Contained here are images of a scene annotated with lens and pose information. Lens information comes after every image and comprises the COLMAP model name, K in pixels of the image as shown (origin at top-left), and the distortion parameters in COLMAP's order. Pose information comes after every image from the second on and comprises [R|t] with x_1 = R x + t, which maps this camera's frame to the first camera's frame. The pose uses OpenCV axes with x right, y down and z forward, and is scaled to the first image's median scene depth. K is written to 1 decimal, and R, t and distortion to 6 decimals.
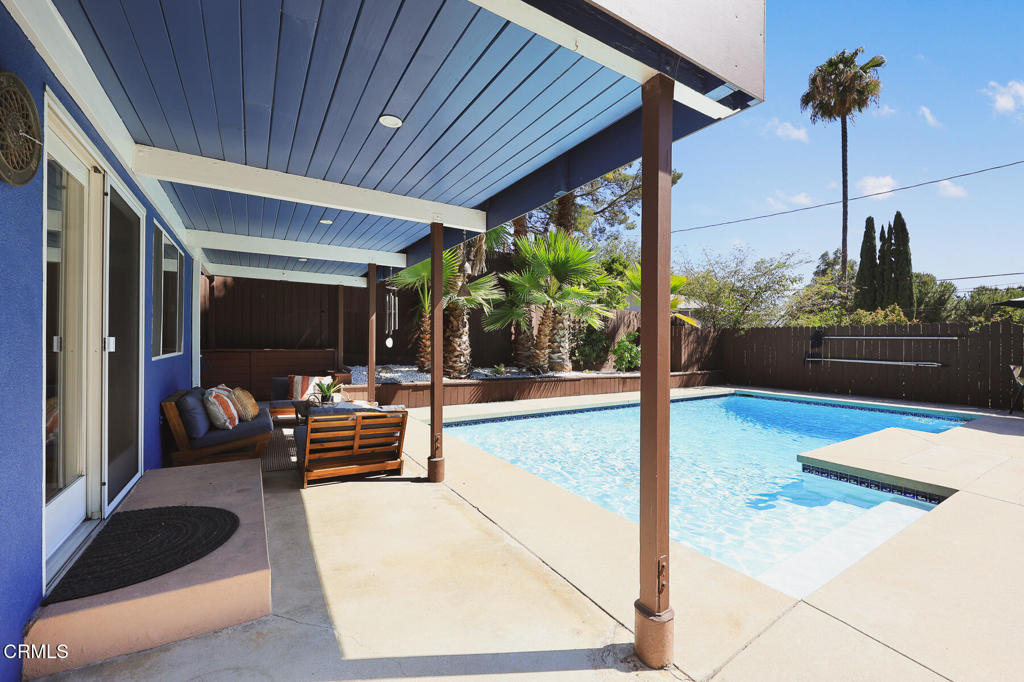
lens RADIAL K [[417.9, 0, 509.0], [0, 417.9, 341.6], [0, 0, 1]] dist [-0.004860, 0.000573]
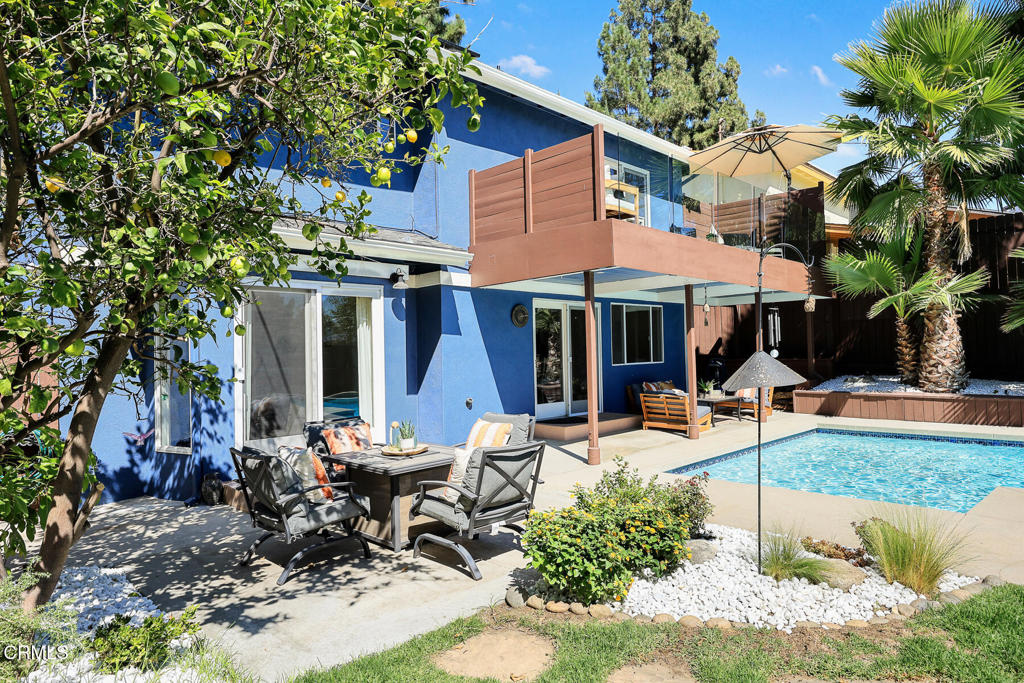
lens RADIAL K [[613.2, 0, 513.8], [0, 613.2, 351.1], [0, 0, 1]] dist [-0.003222, -0.000930]
pose [[0.211545, -0.019844, -0.977167, 0.770736], [0.030555, 0.999439, -0.013682, -0.002405], [0.976890, -0.026963, 0.212033, -0.077880]]
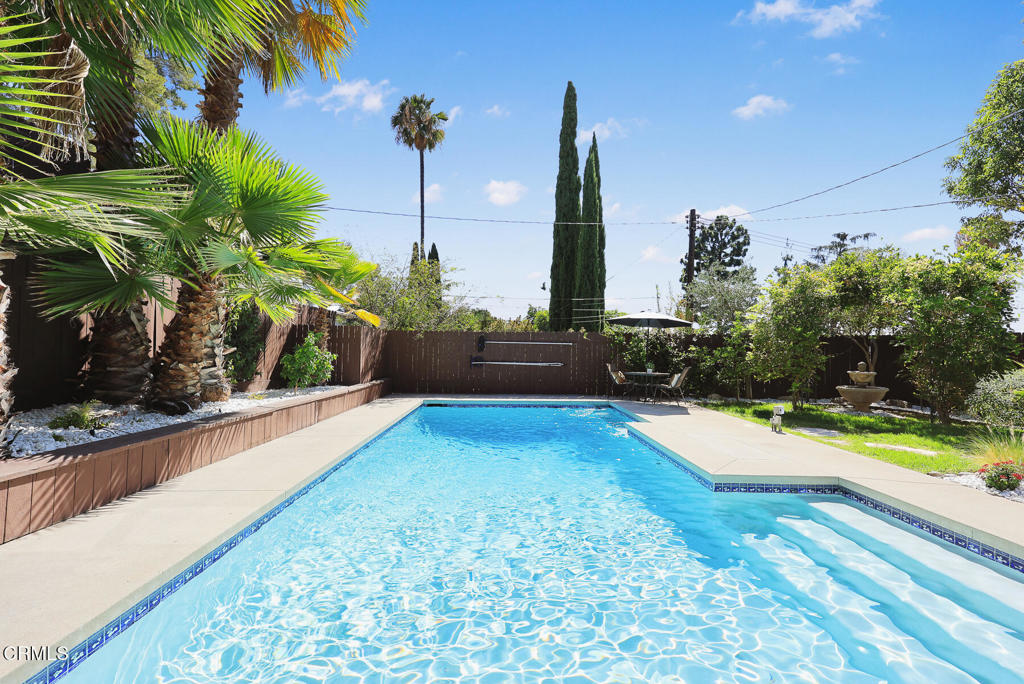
lens RADIAL K [[417.9, 0, 509.1], [0, 417.9, 338.9], [0, 0, 1]] dist [-0.004860, 0.000573]
pose [[0.510414, 0.014678, 0.859803, -0.154350], [-0.012436, 0.999876, -0.009686, -0.008114], [-0.859839, -0.005749, 0.510533, 0.430855]]
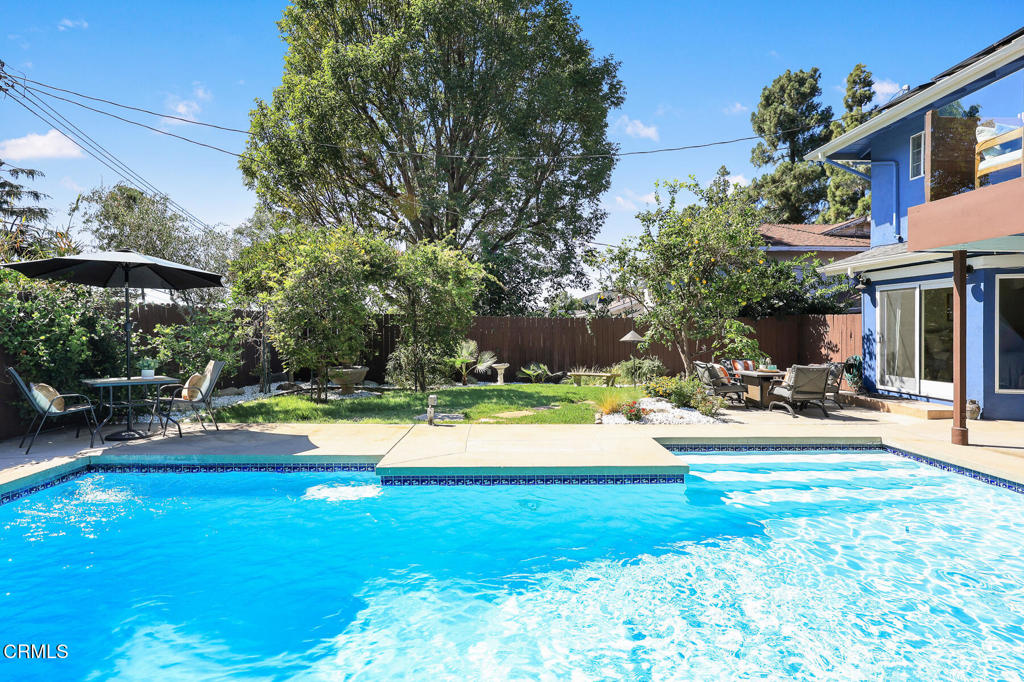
lens RADIAL K [[504.4, 0, 511.1], [0, 504.4, 334.5], [0, 0, 1]] dist [0.001048, -0.000164]
pose [[-0.864820, -0.015461, 0.501845, 0.216492], [-0.011448, 0.999873, 0.011076, -0.006532], [-0.501952, 0.003834, -0.864887, 0.975404]]
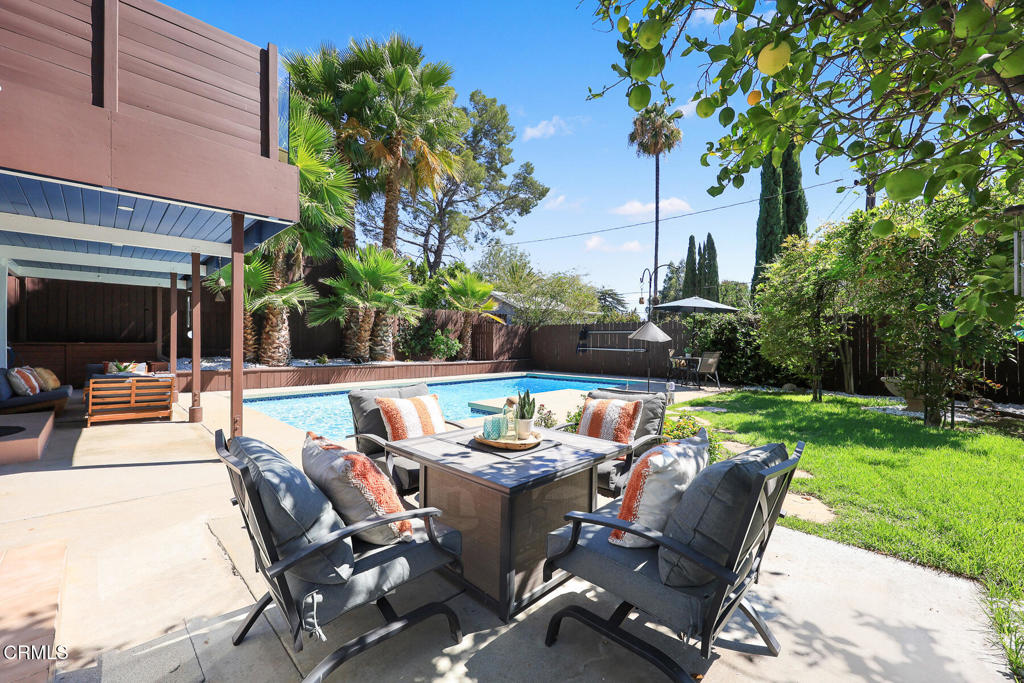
lens RADIAL K [[417.9, 0, 510.4], [0, 417.9, 342.3], [0, 0, 1]] dist [-0.004860, 0.000573]
pose [[0.974082, -0.008545, 0.226033, 0.223136], [0.007494, 0.999957, 0.005507, 0.015546], [-0.226070, -0.003670, 0.974104, -0.273780]]
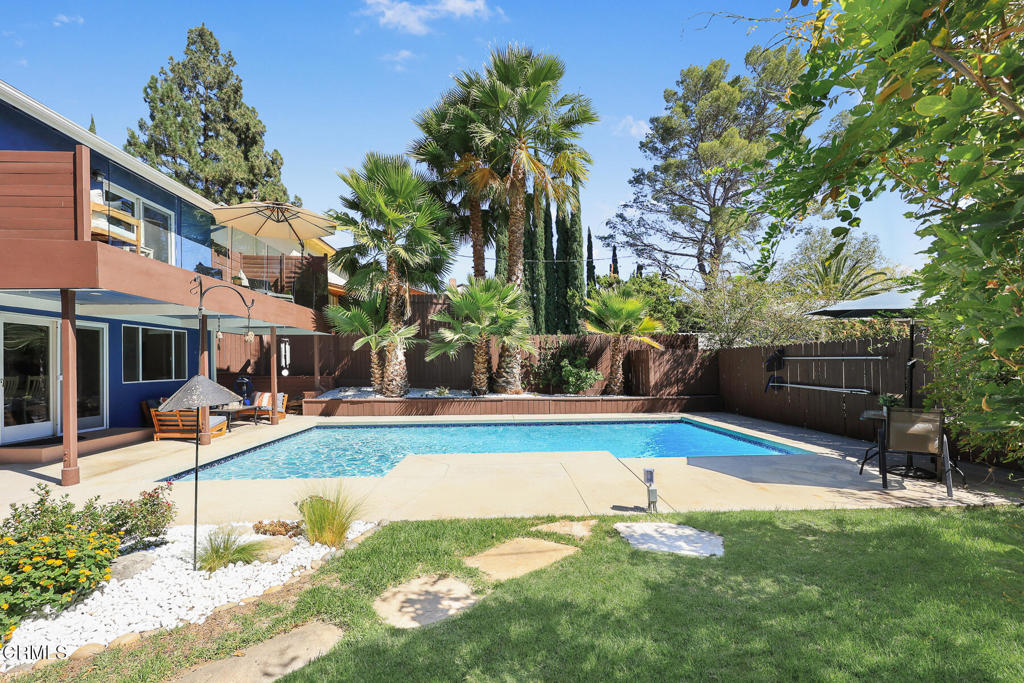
lens RADIAL K [[417.9, 0, 510.7], [0, 417.9, 362.4], [0, 0, 1]] dist [-0.004860, 0.000573]
pose [[0.861948, -0.020405, -0.506586, 0.773904], [0.019370, 0.999786, -0.007313, -0.005615], [0.506627, -0.003509, 0.862158, 0.014786]]
